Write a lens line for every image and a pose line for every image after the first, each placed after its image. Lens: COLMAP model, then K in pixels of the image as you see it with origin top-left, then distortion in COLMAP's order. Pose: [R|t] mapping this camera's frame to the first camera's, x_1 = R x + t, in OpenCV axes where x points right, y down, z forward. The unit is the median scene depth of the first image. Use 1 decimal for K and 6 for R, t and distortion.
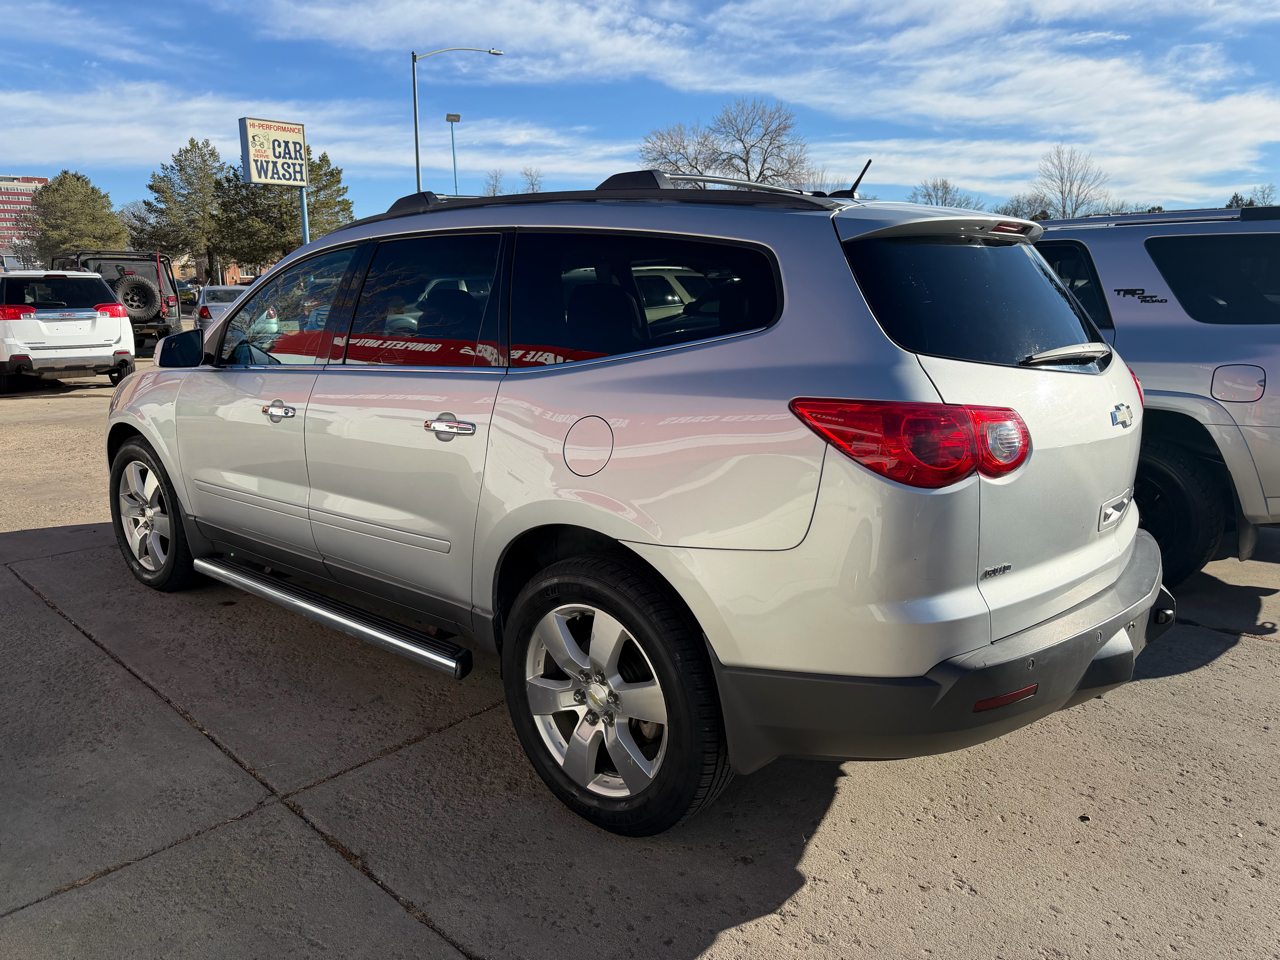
lens RADIAL K [[903.1, 0, 619.7], [0, 903.1, 479.7], [0, 0, 1]] dist [0.023307, -0.026521]
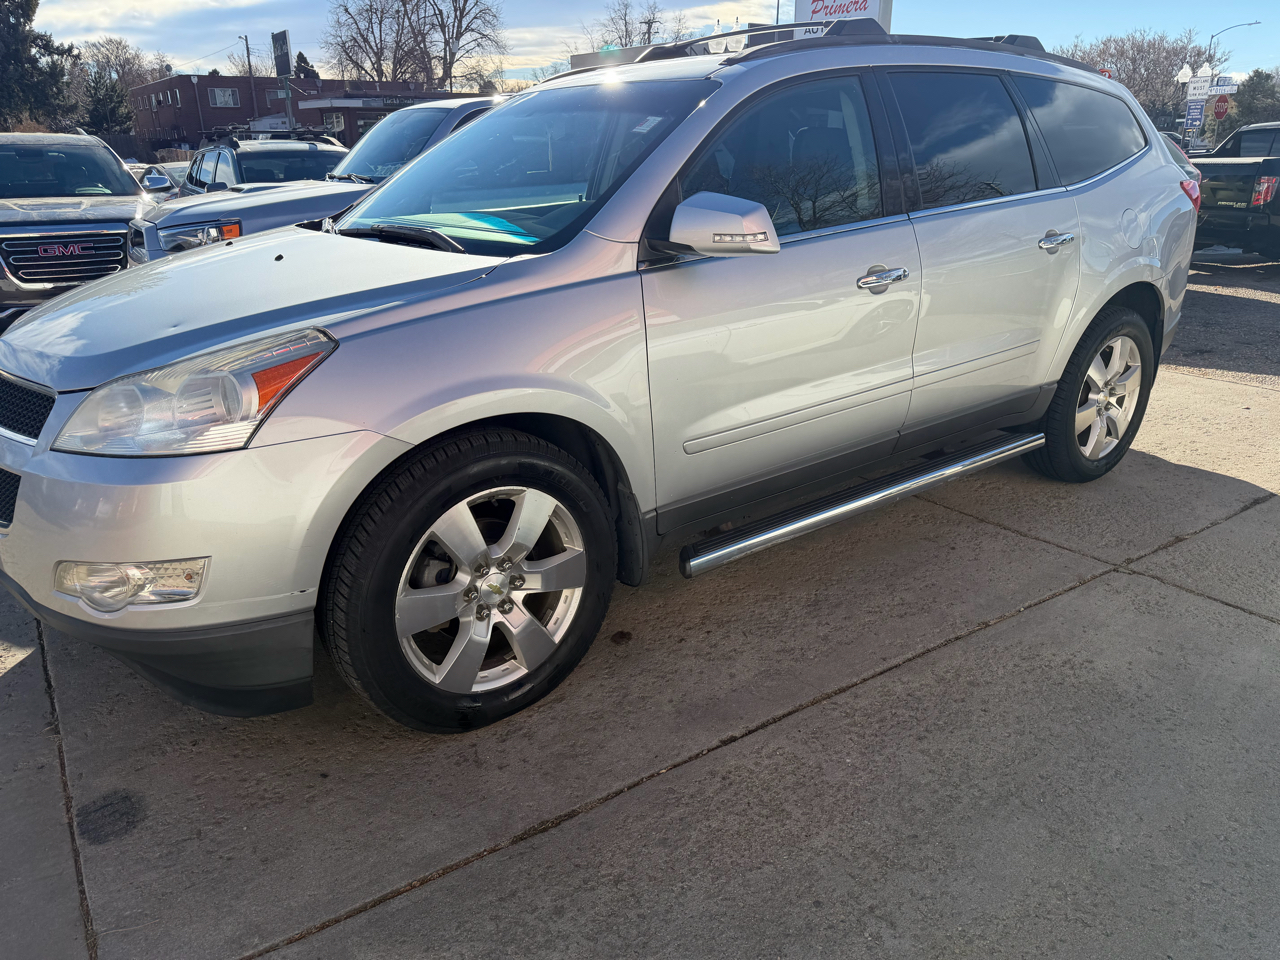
lens RADIAL K [[907.3, 0, 641.0], [0, 907.3, 480.3], [0, 0, 1]] dist [0.022428, -0.019875]
pose [[0.197082, -0.337089, 0.920614, -1.121447], [0.217991, 0.930591, 0.294075, -0.175126], [-0.955845, 0.142728, 0.256885, 0.916723]]
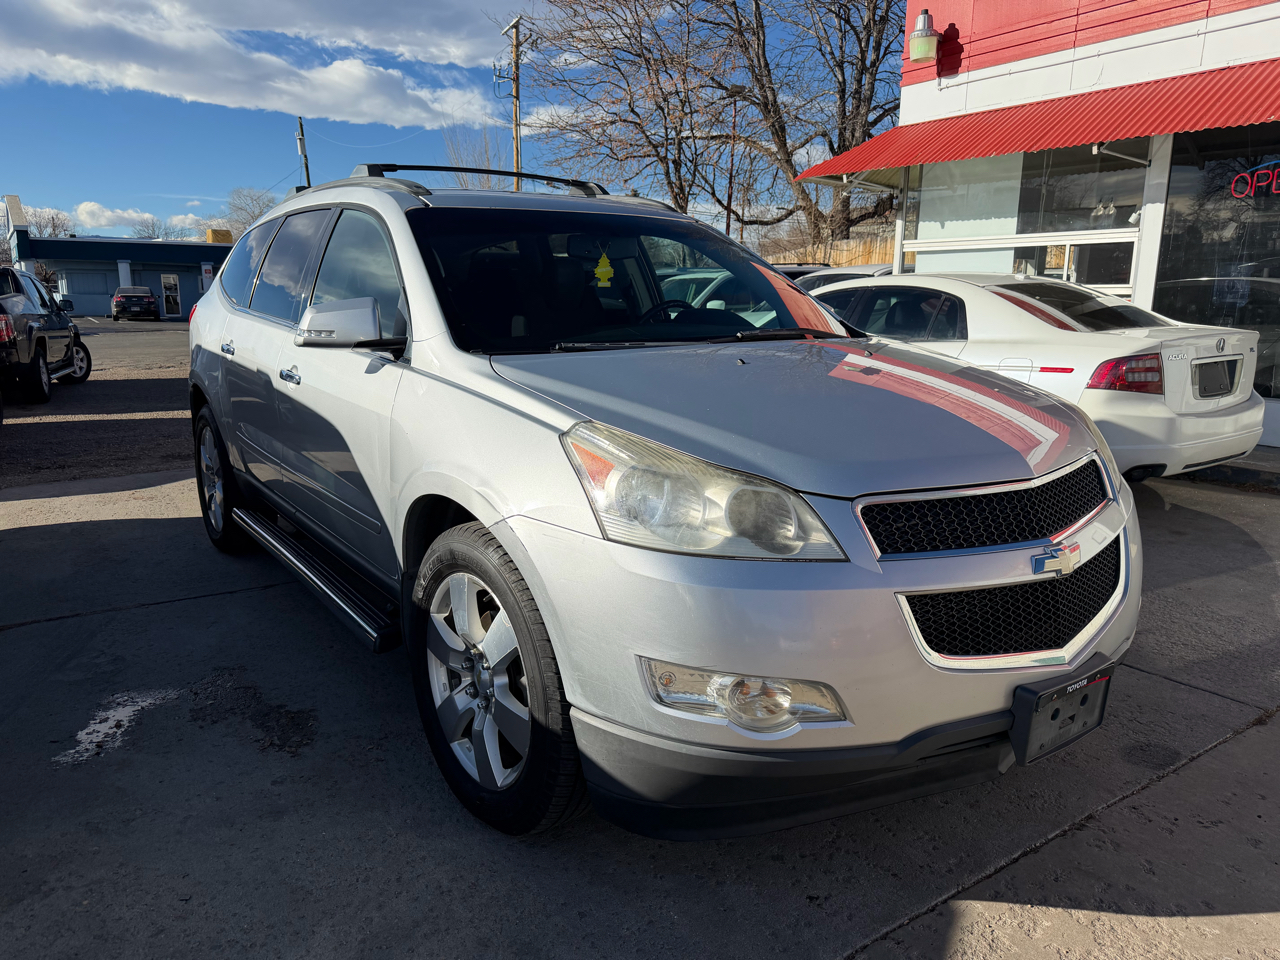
lens RADIAL K [[907.3, 0, 632.9], [0, 907.3, 489.0], [0, 0, 1]] dist [0.022428, -0.019875]
pose [[-0.975631, -0.045481, 0.214652, -0.507908], [0.048236, 0.909893, 0.412029, -0.389453], [-0.214049, 0.412342, -0.885526, 2.000588]]
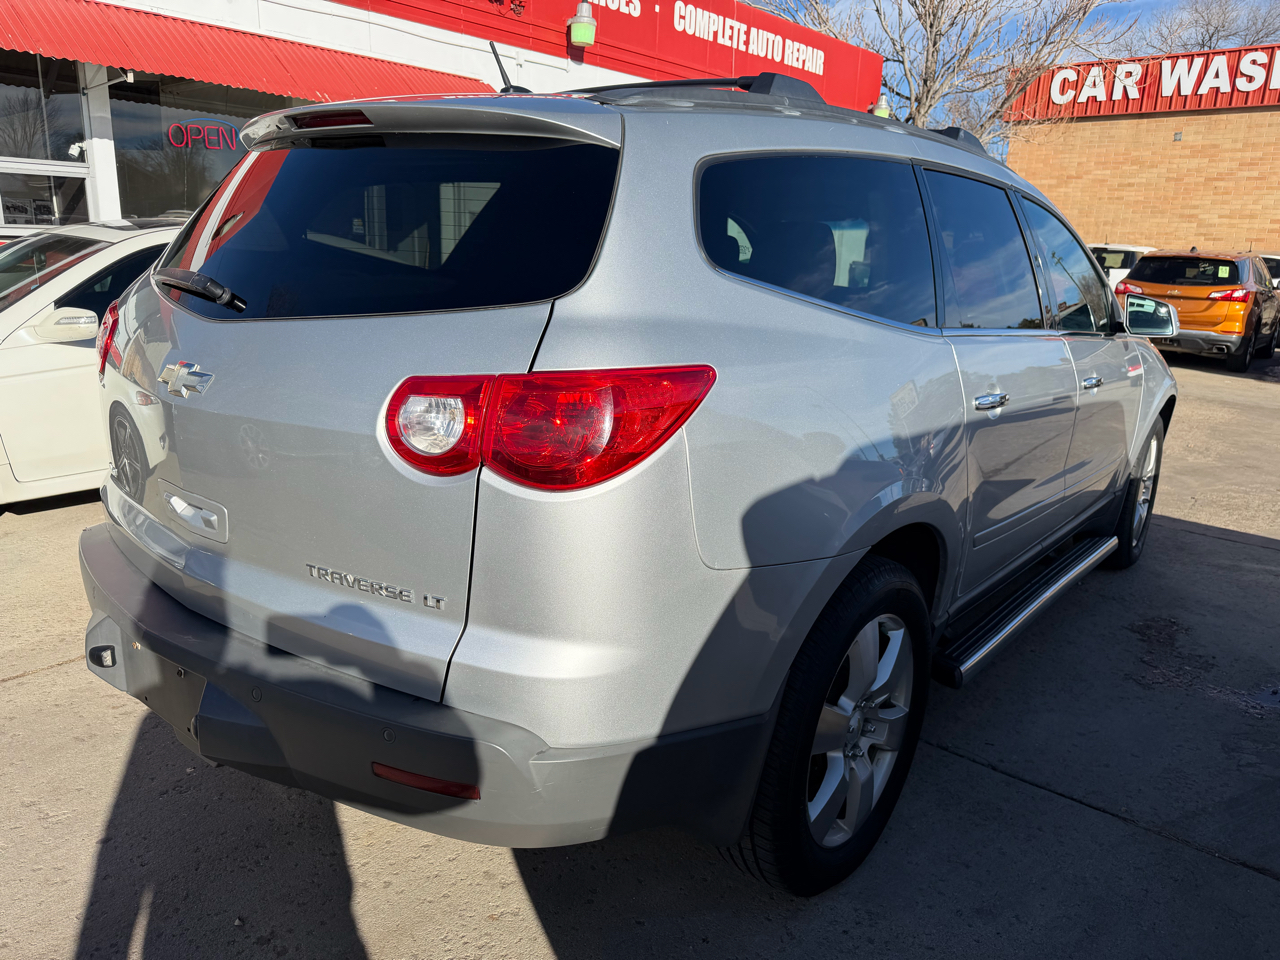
lens RADIAL K [[907.3, 0, 641.7], [0, 907.3, 471.3], [0, 0, 1]] dist [0.022428, -0.019875]
pose [[0.047160, 0.248928, -0.967373, 0.796695], [-0.253817, 0.939651, 0.229420, -0.159456], [0.966102, 0.234717, 0.107496, 0.801506]]
